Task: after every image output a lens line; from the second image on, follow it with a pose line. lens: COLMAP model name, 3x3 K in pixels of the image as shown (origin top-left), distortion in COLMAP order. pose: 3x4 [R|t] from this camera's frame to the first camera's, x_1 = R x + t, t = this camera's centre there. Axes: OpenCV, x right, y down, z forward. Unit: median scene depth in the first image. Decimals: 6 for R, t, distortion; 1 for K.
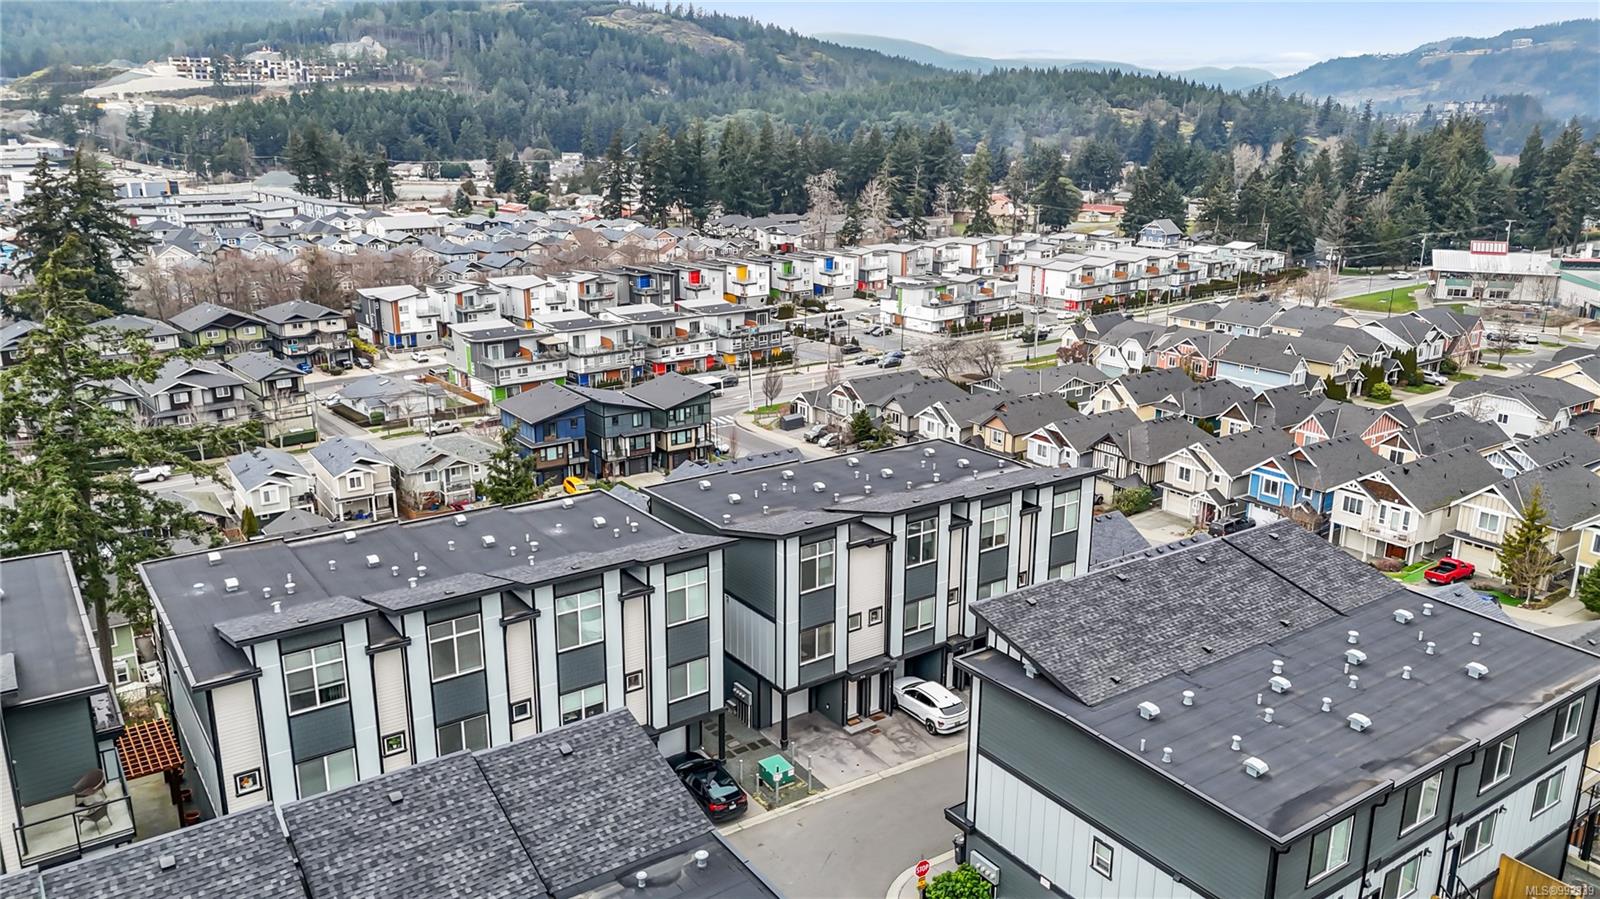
lens RADIAL K [[1176.4, 0, 799.1], [0, 1176.4, 449.9], [0, 0, 1]] dist [0.058728, -0.000849]
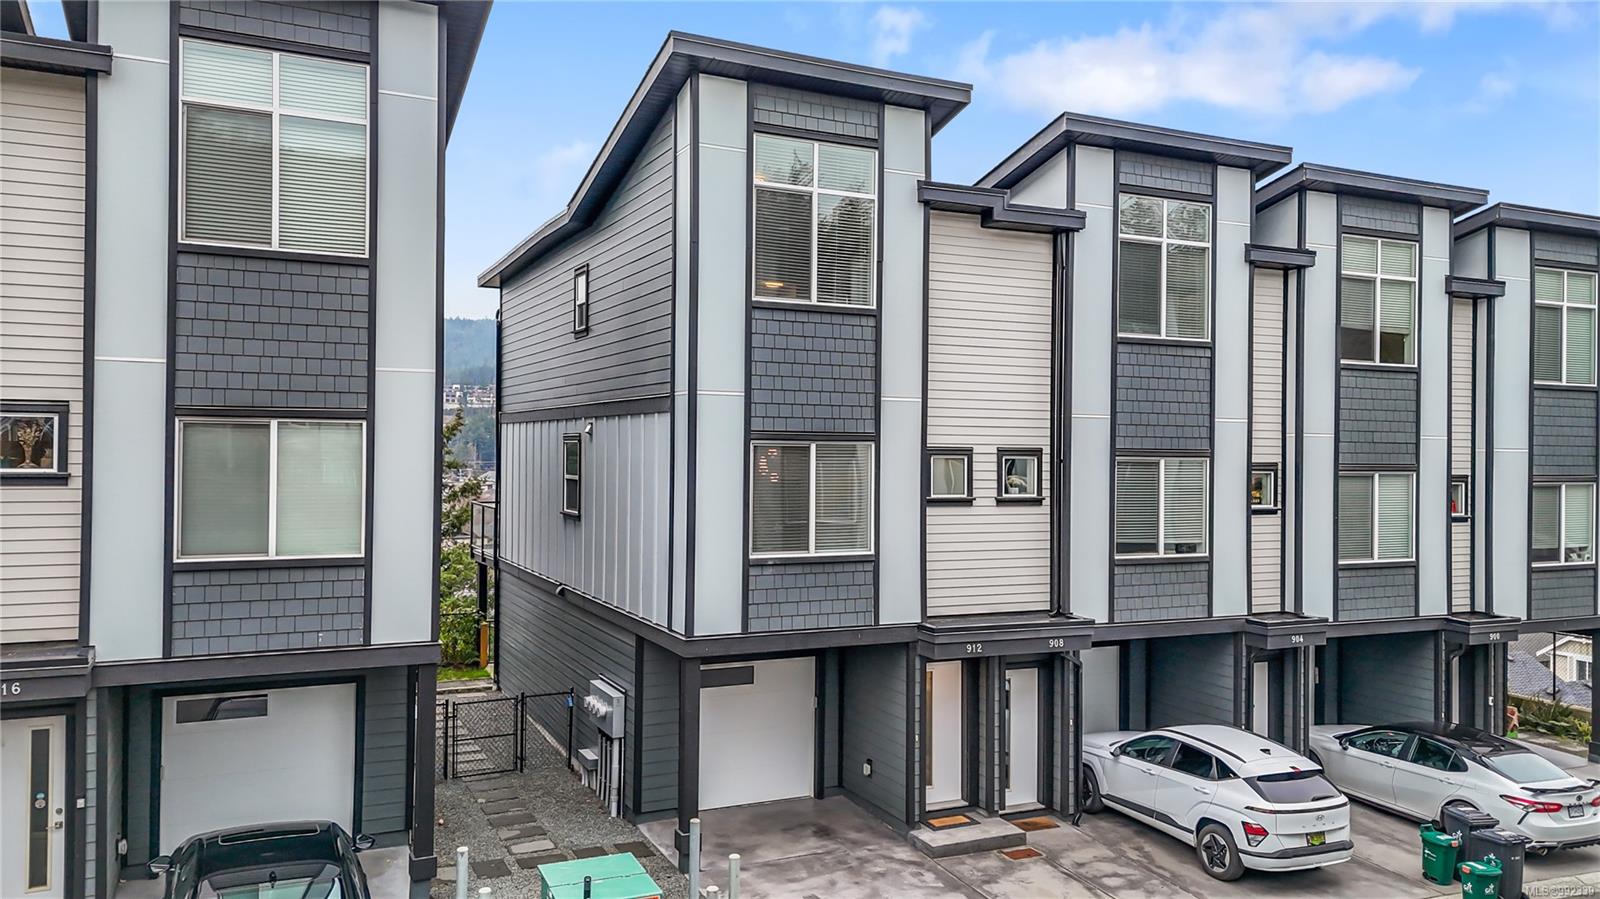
lens RADIAL K [[1176.4, 0, 795.8], [0, 1176.4, 456.0], [0, 0, 1]] dist [0.058728, -0.000849]
pose [[0.984507, 0.005554, -0.175259, 0.060716], [-0.053527, 0.961309, -0.270222, 0.224742], [0.166978, 0.275416, 0.946712, 0.678671]]
